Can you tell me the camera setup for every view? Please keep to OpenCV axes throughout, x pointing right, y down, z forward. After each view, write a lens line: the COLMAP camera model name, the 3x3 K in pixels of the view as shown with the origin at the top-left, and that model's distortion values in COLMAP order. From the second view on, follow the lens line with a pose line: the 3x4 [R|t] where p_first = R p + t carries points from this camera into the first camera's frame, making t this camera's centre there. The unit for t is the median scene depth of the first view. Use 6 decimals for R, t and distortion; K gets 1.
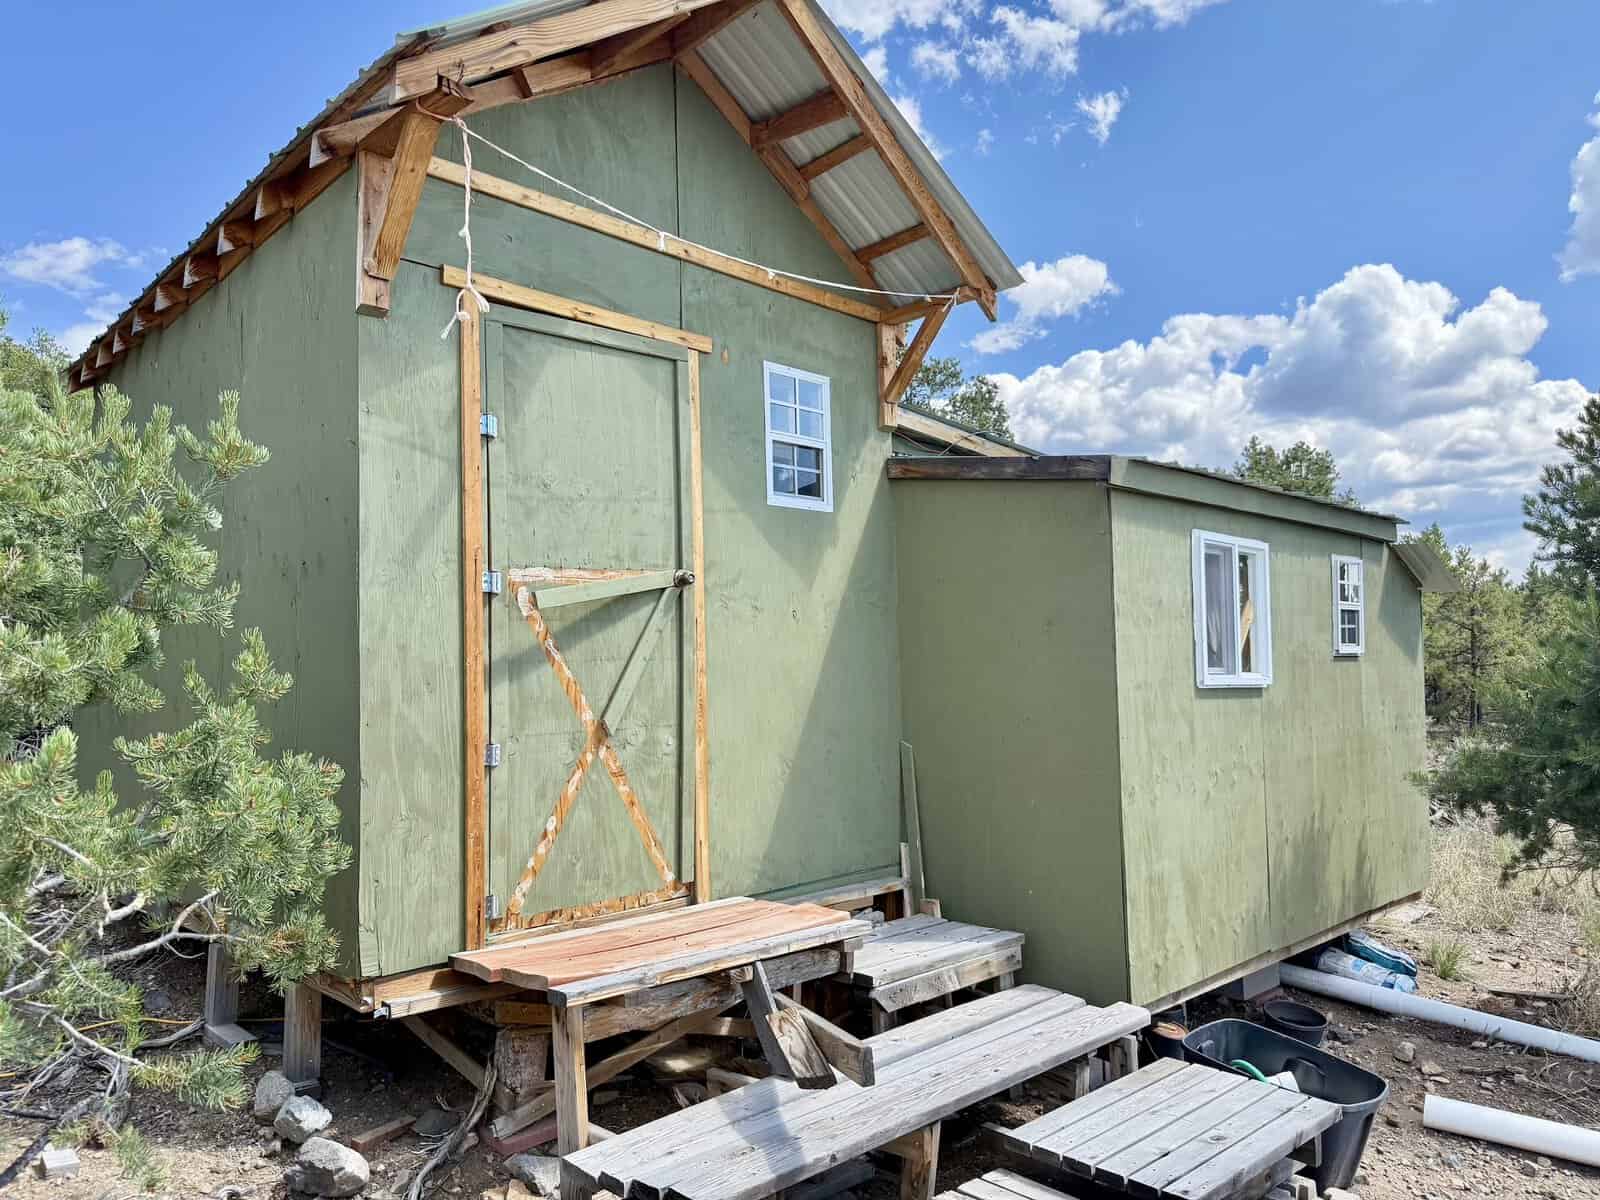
lens RADIAL K [[1150.2, 0, 800.0], [0, 1150.2, 600.0], [0, 0, 1]] dist [-0.005987, -0.002030]
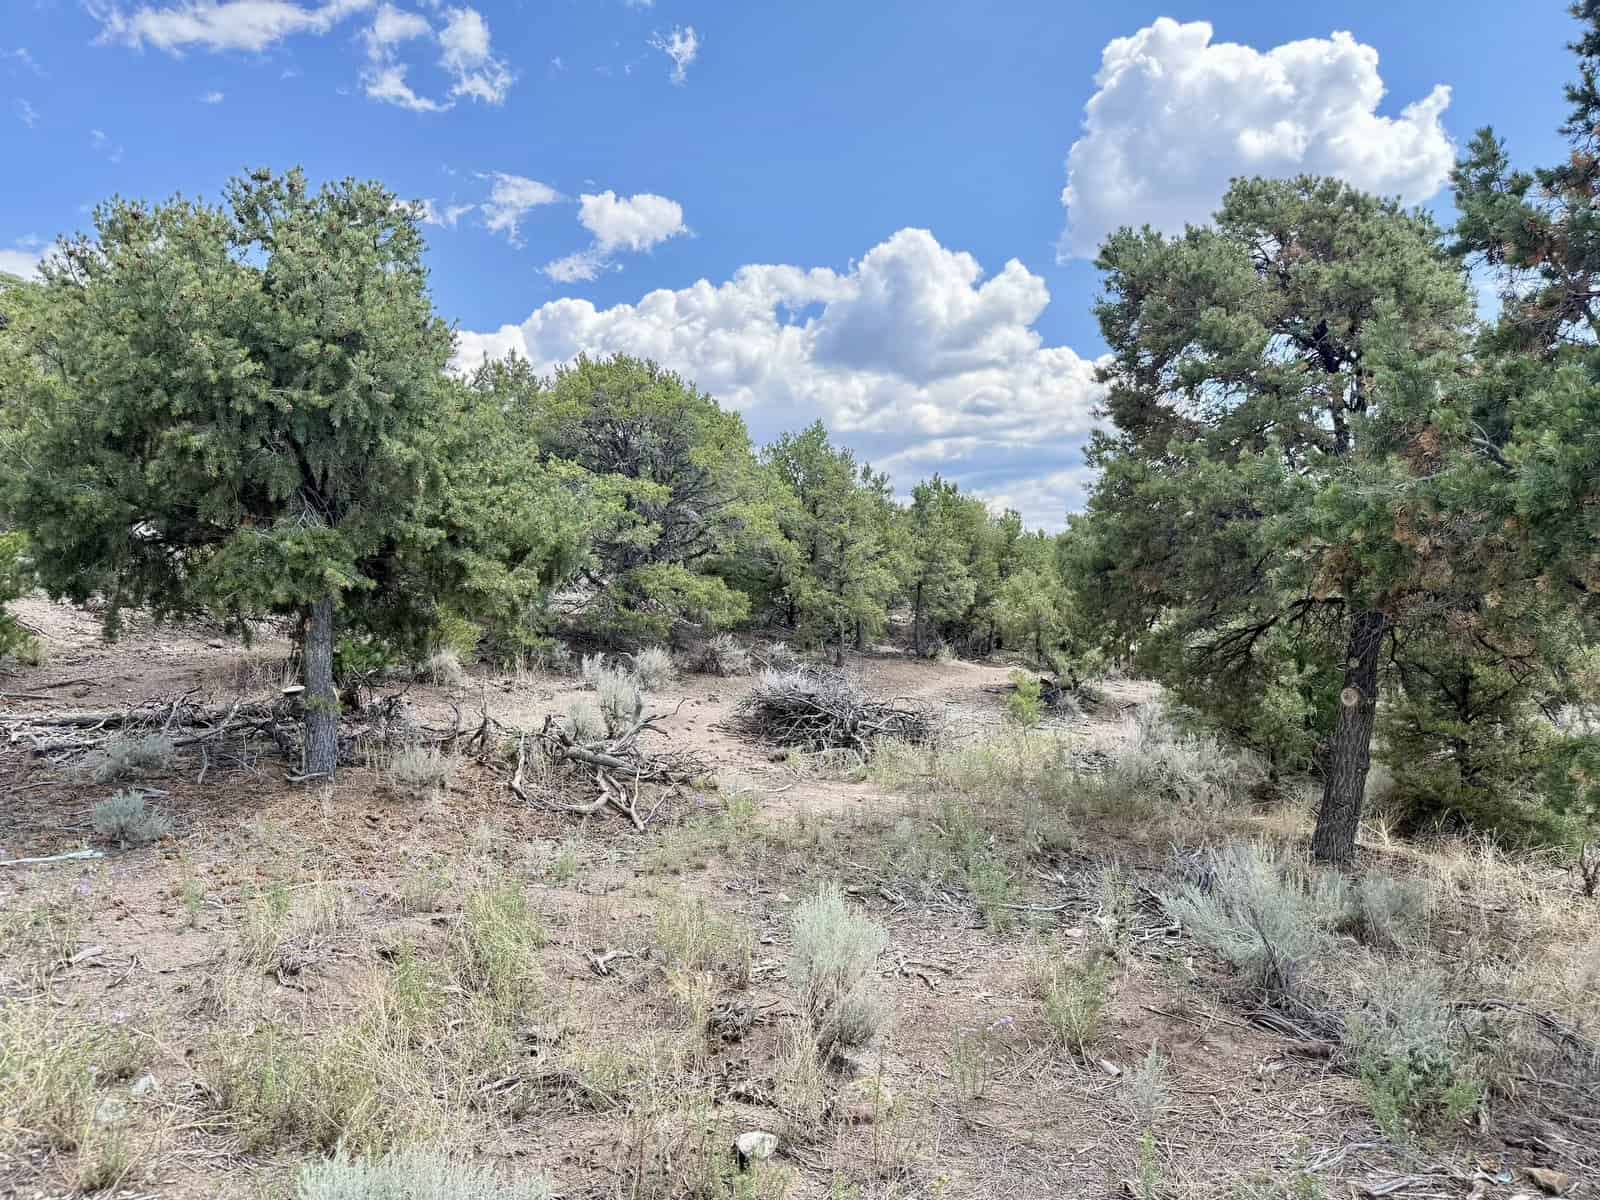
lens RADIAL K [[1104.9, 0, 800.0], [0, 1104.9, 600.0], [0, 0, 1]] dist [-0.001546, -0.002844]
pose [[0.940053, -0.003718, 0.341009, 0.740802], [-0.015289, 0.998476, 0.053031, 0.069769], [-0.340687, -0.055065, 0.938563, 0.645291]]
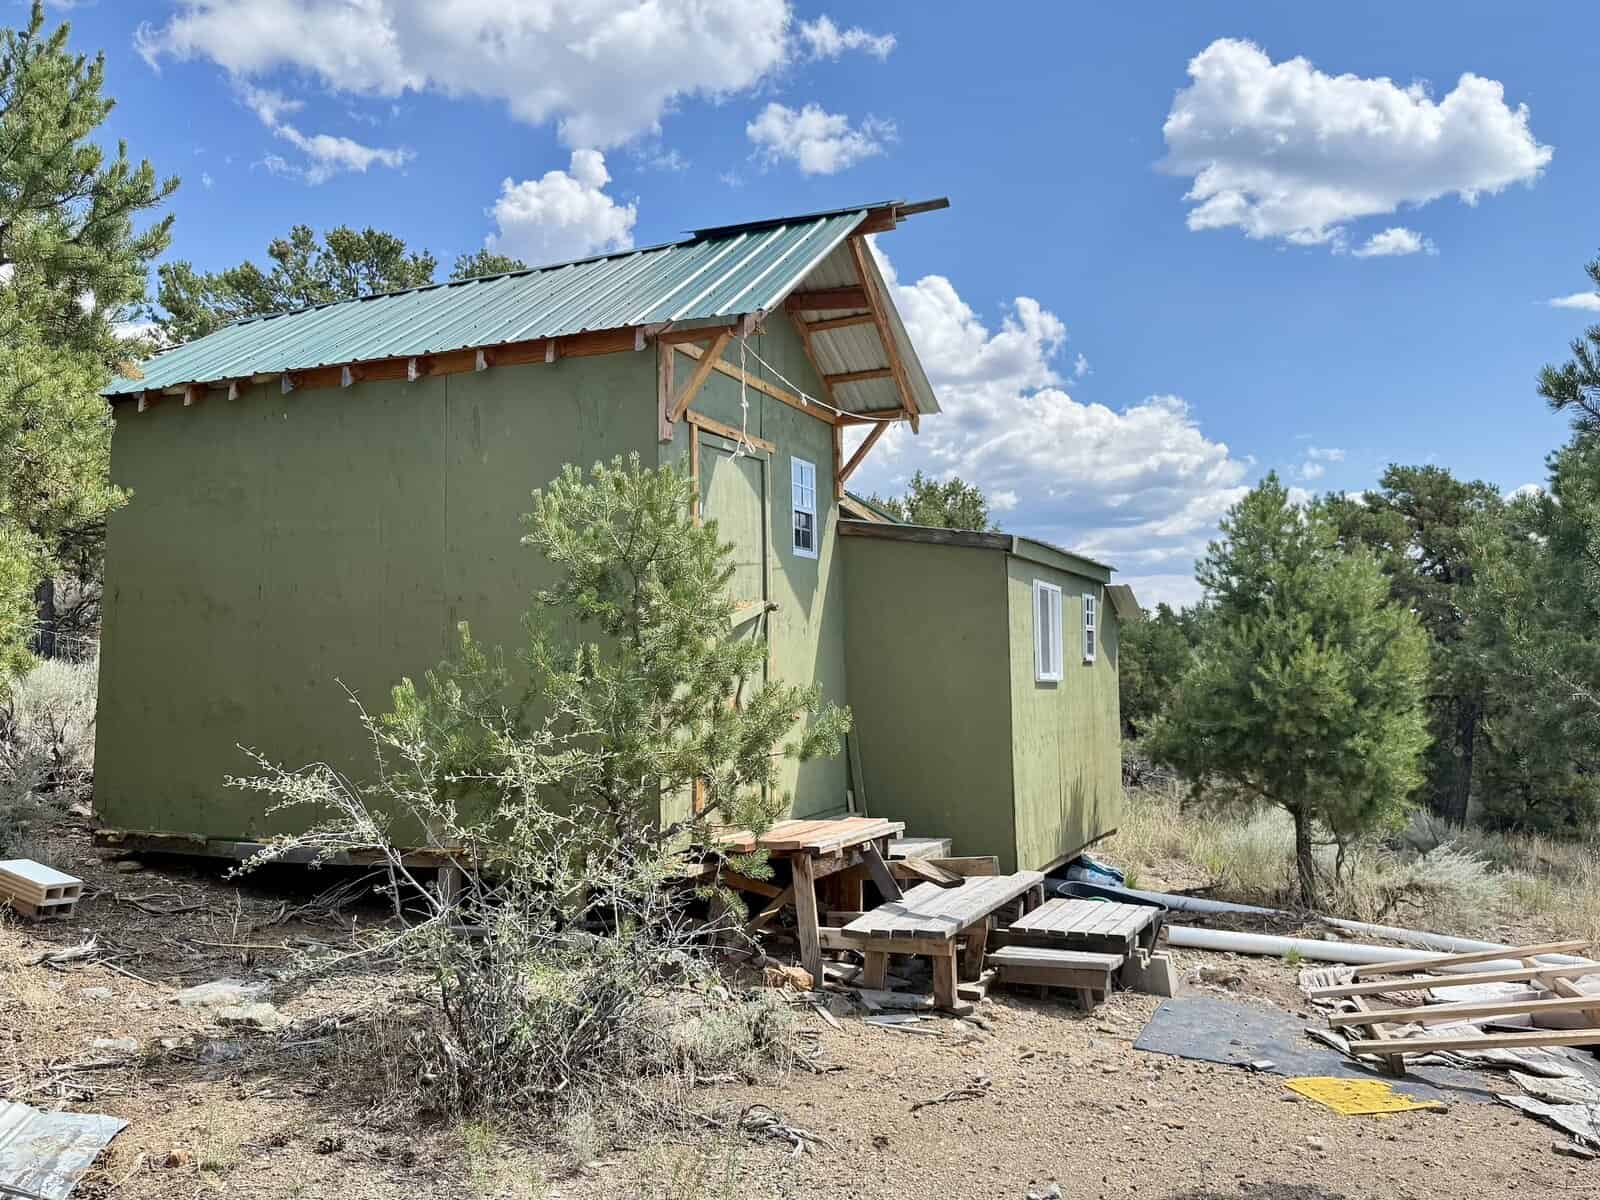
lens RADIAL K [[1349.6, 0, 799.1], [0, 1349.6, 584.7], [0, 0, 1]] dist [0.120689, -0.195858]
pose [[0.927068, 0.026508, 0.373955, -0.300972], [-0.022038, 0.999625, -0.016225, -0.008151], [-0.374245, 0.006801, 0.927305, -0.273984]]
